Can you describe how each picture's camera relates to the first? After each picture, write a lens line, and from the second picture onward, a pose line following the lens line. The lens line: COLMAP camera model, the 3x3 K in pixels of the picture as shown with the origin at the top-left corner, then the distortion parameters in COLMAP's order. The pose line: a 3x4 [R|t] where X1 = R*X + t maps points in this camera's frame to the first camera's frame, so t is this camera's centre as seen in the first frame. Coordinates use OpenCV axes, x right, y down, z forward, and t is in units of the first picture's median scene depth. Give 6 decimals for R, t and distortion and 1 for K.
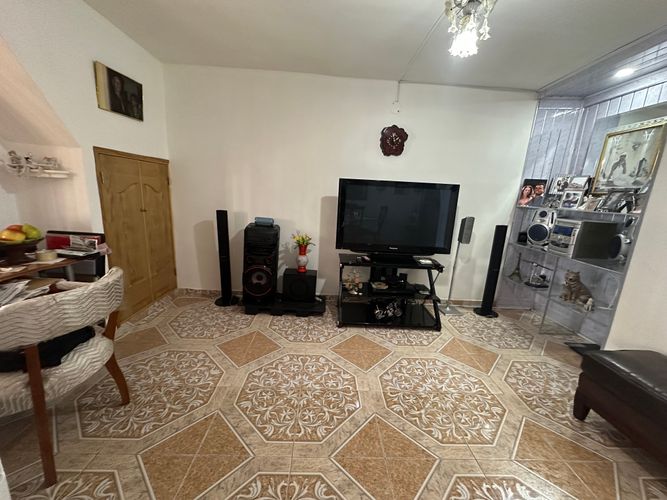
lens RADIAL K [[266.2, 0, 334.7], [0, 266.2, 248.8], [0, 0, 1]] dist [-0.001989, 0.000523]
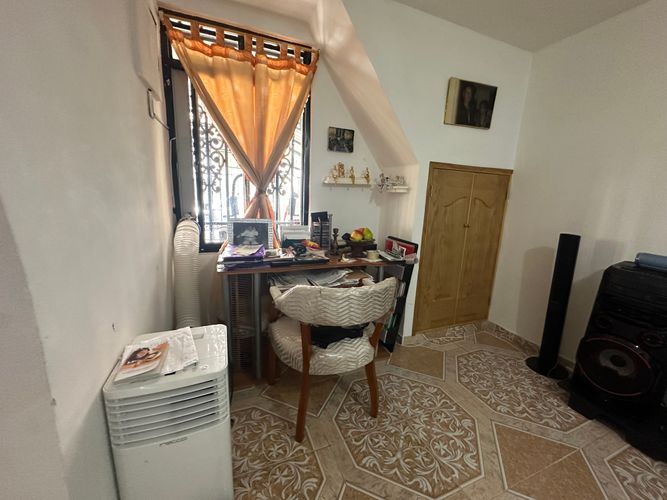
lens RADIAL K [[266.2, 0, 334.7], [0, 266.2, 248.8], [0, 0, 1]] dist [-0.001989, 0.000523]
pose [[0.352284, 0.142355, -0.925003, -0.017305], [-0.218406, 0.973579, 0.066651, -0.033162], [0.910052, 0.178546, 0.374068, 0.283828]]
